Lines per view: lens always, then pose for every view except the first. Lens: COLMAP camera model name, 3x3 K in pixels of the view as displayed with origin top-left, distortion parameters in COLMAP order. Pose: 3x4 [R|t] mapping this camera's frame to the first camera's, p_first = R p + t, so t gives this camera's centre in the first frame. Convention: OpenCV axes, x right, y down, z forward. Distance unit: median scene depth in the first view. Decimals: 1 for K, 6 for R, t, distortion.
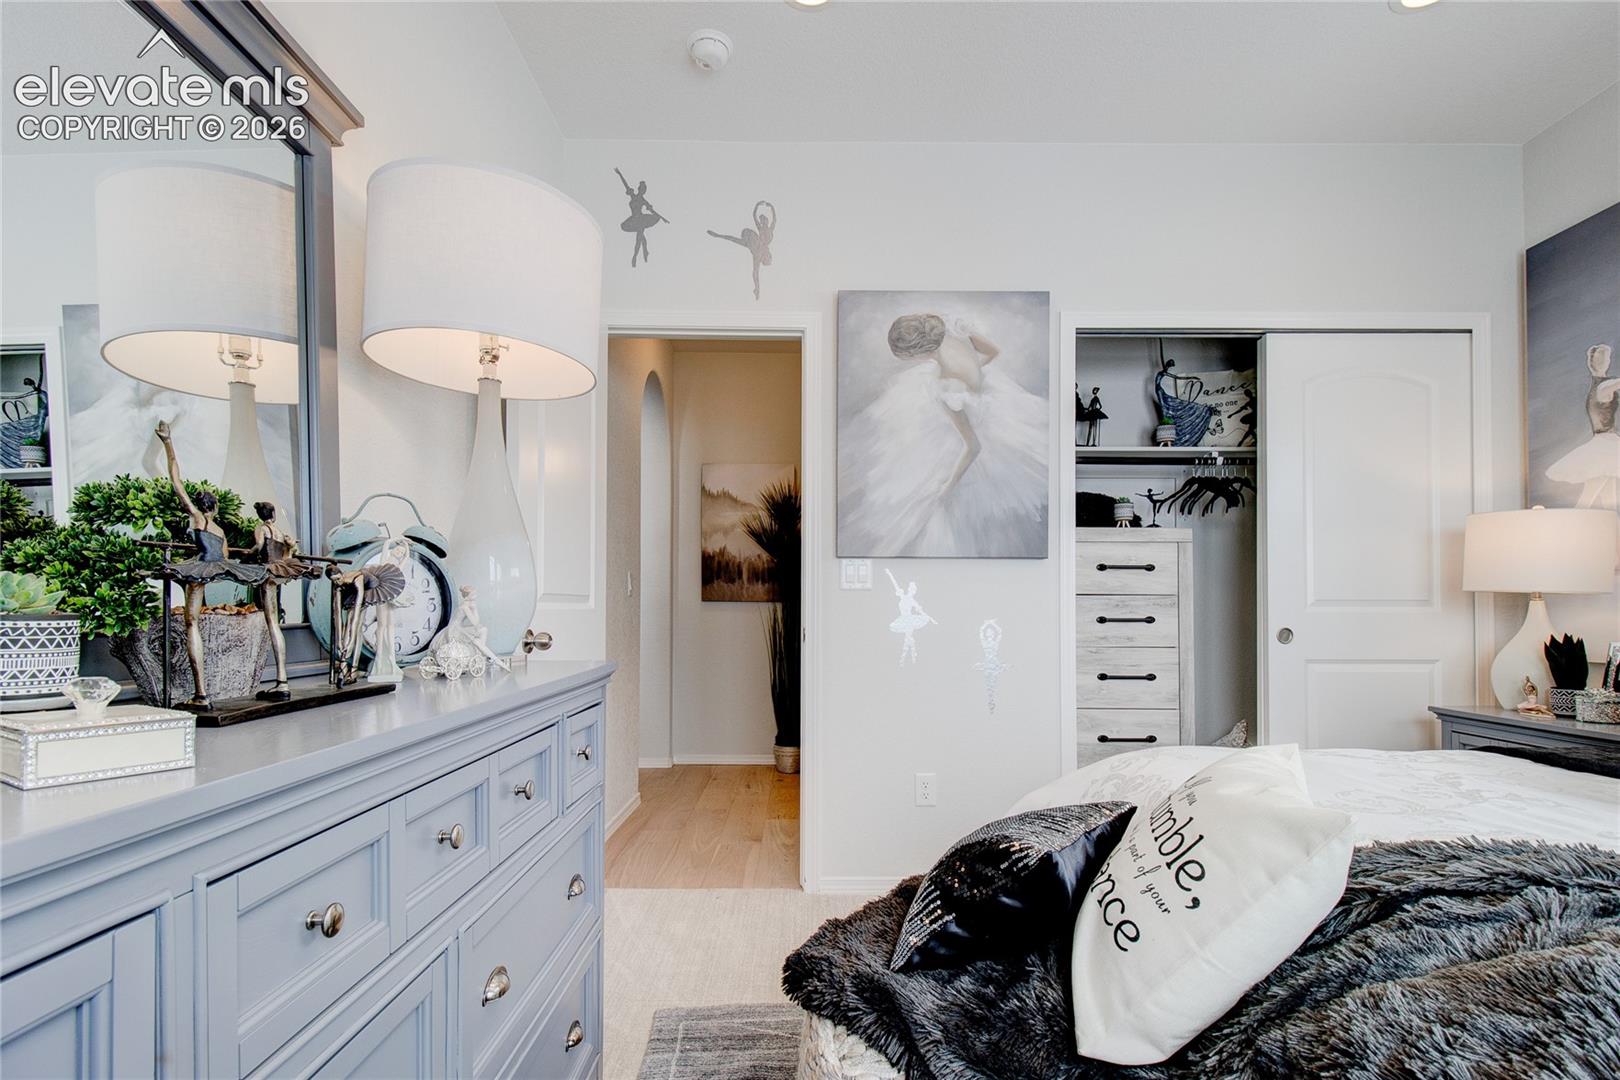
lens RADIAL K [[771.2, 0, 833.6], [0, 771.2, 610.3], [0, 0, 1]] dist [0.002005, -0.000045]
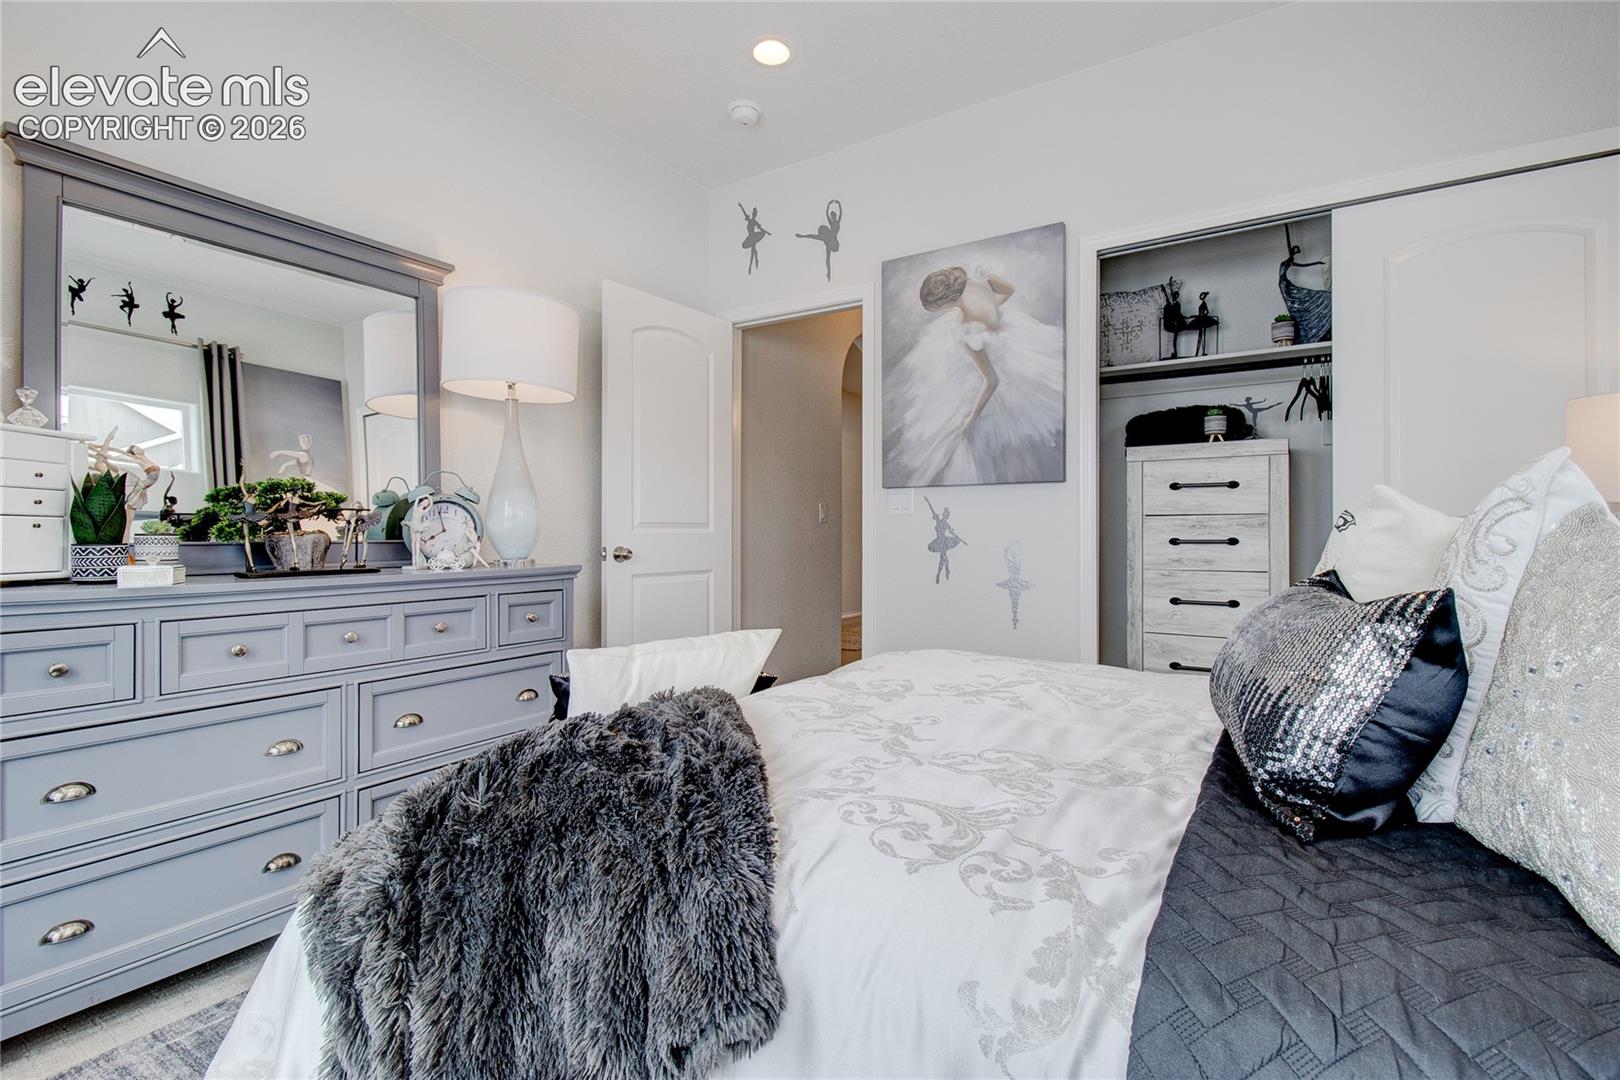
lens RADIAL K [[771.2, 0, 847.3], [0, 771.2, 538.3], [0, 0, 1]] dist [0.002005, -0.000045]
pose [[0.840390, -0.002273, -0.541977, 0.596216], [0.004264, 0.999988, 0.002419, 0.005216], [0.541965, -0.004344, 0.840390, -0.022359]]
